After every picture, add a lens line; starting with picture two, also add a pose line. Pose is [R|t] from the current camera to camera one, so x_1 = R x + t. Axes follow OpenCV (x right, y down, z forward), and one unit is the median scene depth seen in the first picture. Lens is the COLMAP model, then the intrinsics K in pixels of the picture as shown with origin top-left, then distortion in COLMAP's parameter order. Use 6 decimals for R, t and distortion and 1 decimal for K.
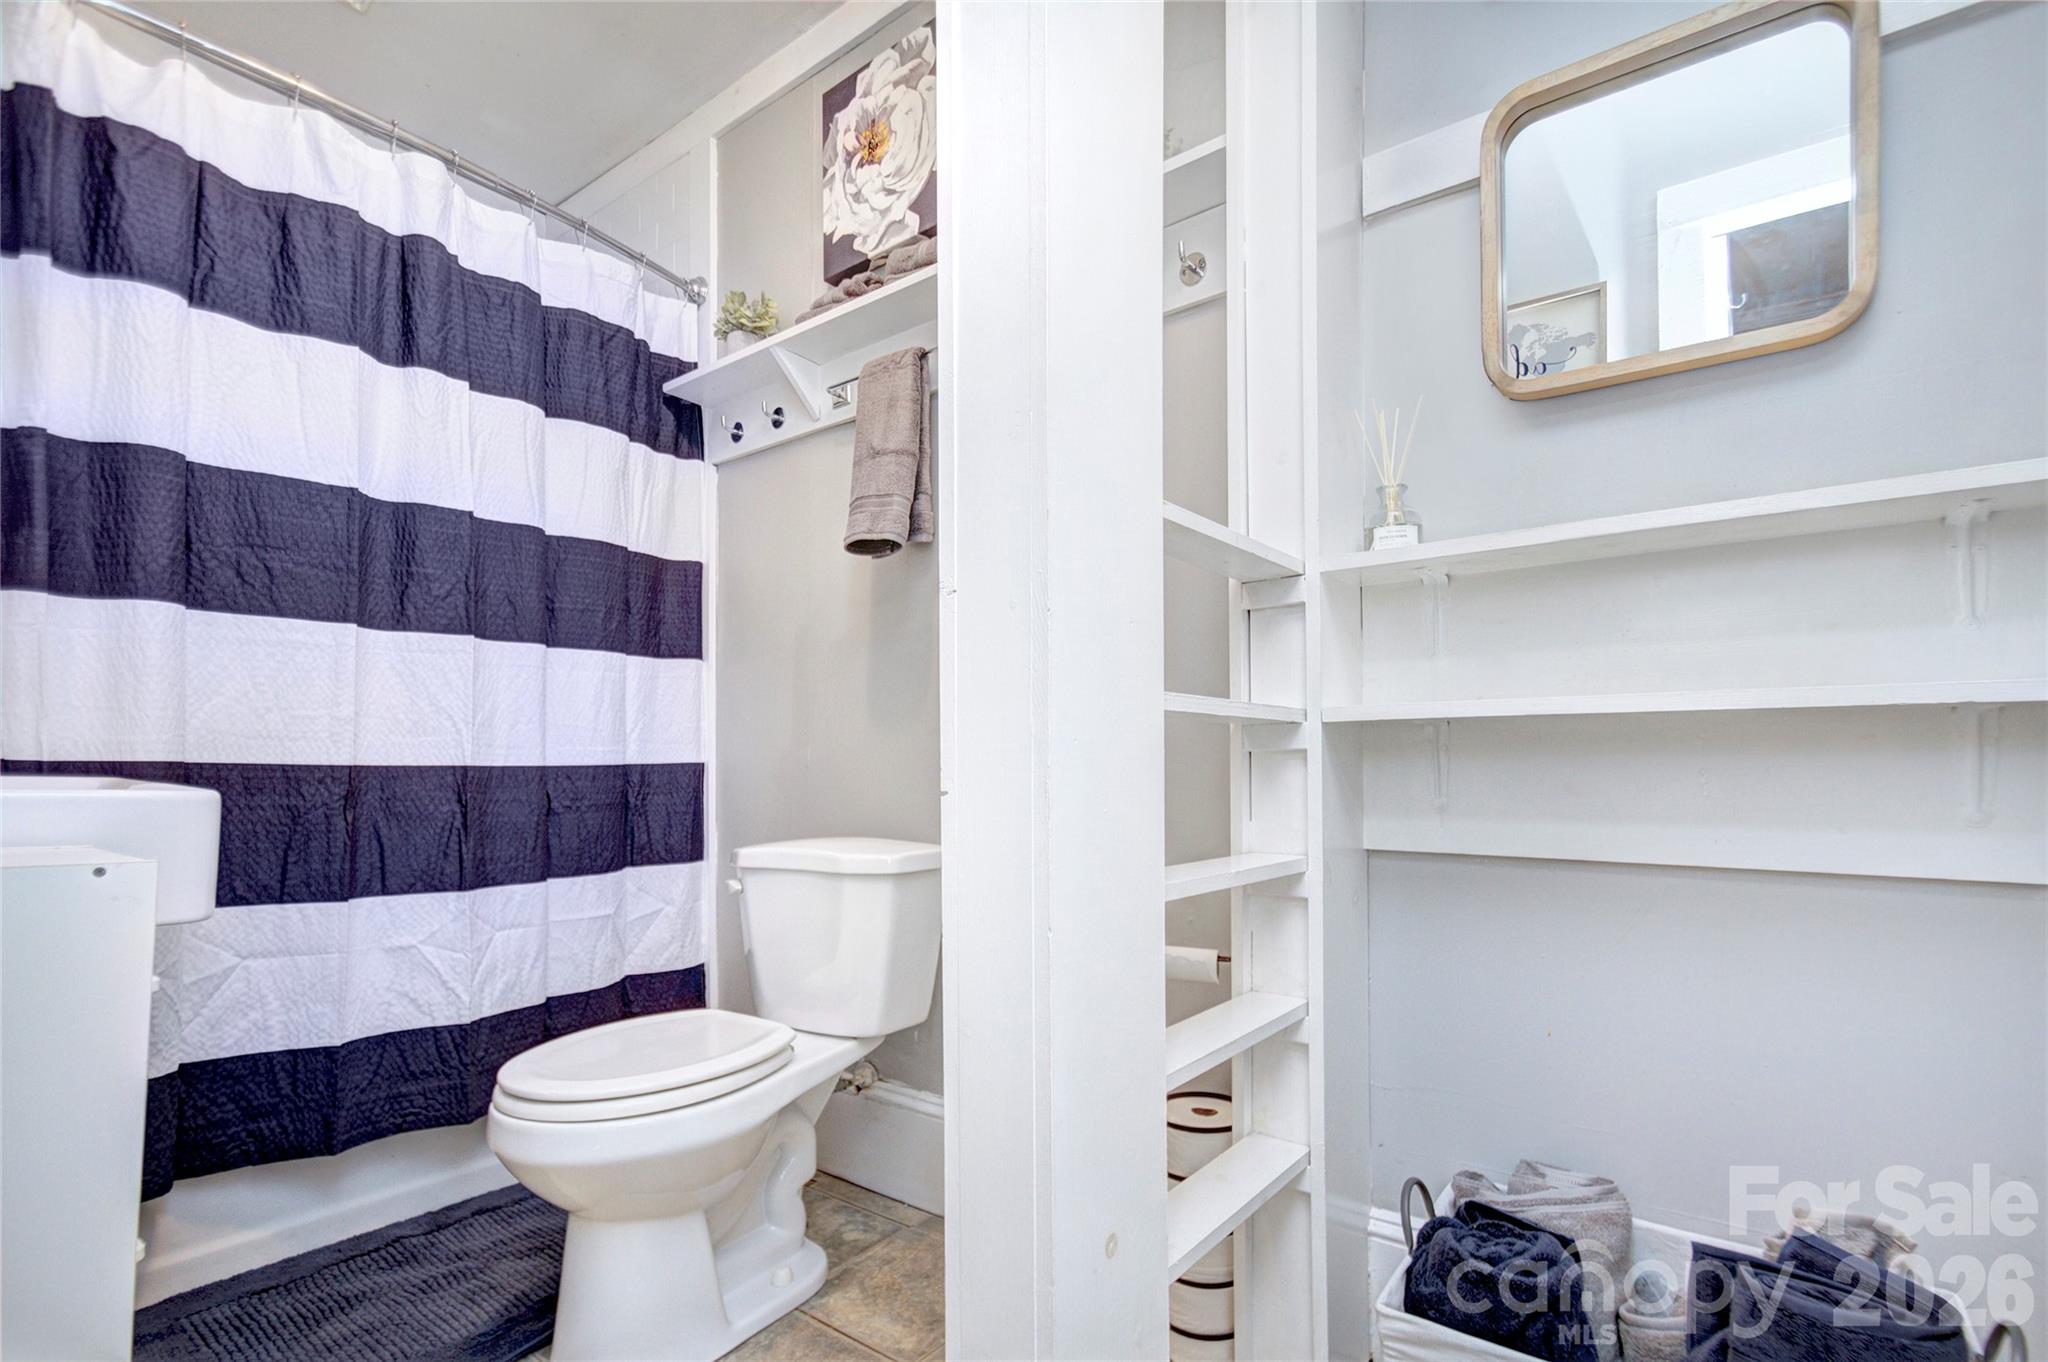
lens RADIAL K [[960.9, 0, 1026.4], [0, 960.9, 750.1], [0, 0, 1]] dist [-0.000243, -0.000565]
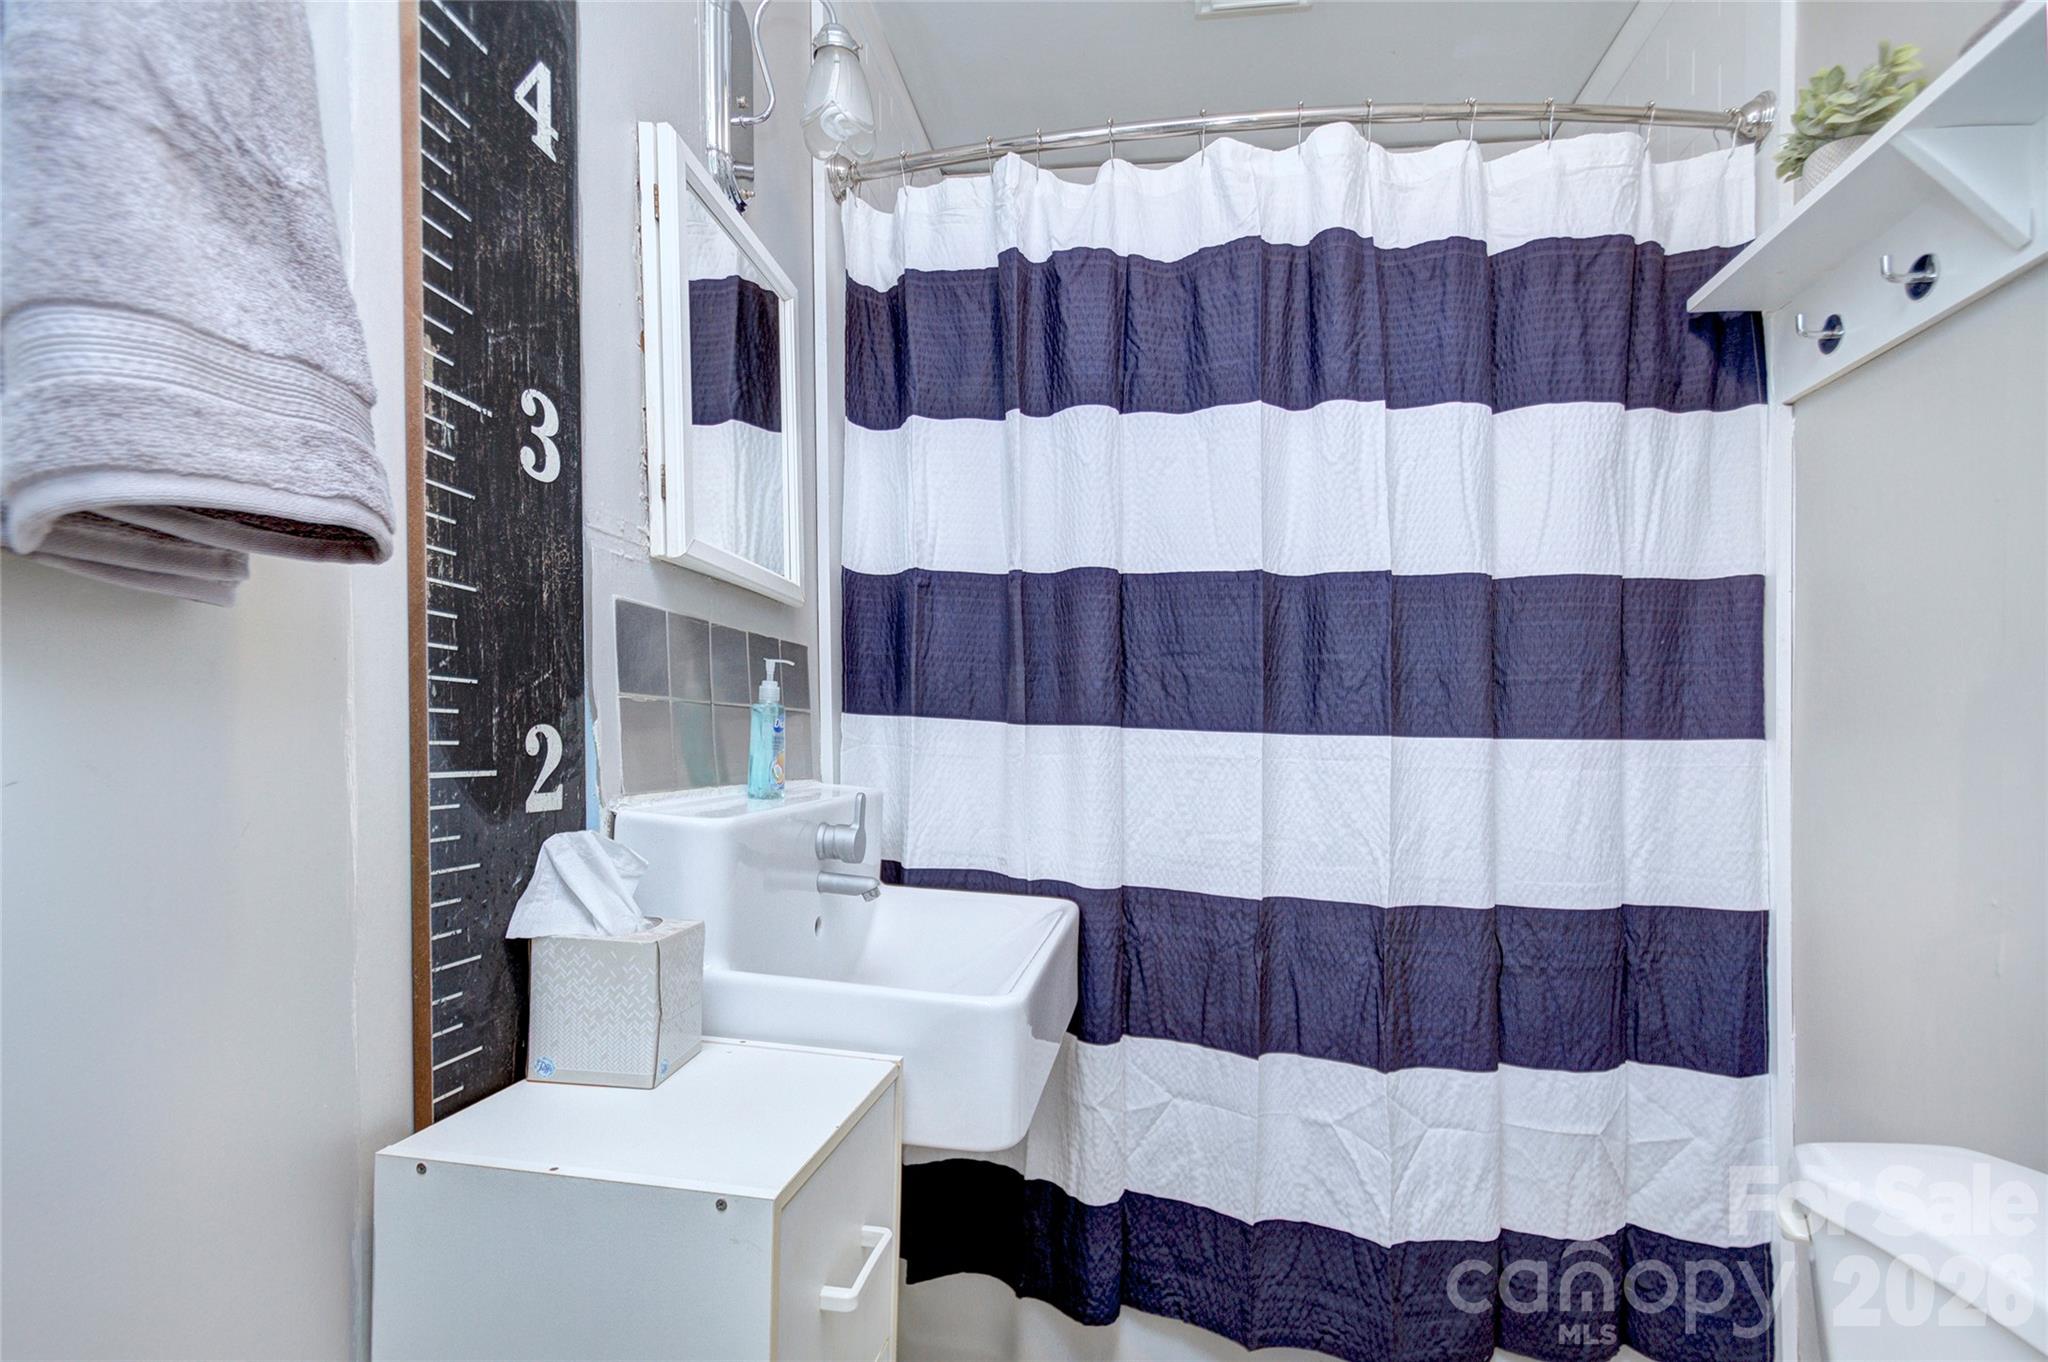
lens RADIAL K [[1009.4, 0, 1029.6], [0, 1009.4, 772.2], [0, 0, 1]] dist [0.010995, 0.000345]
pose [[0.531270, 0.002744, -0.847198, -0.054435], [0.009349, 0.999915, 0.009102, -0.100867], [0.847151, -0.012756, 0.531199, 0.339507]]
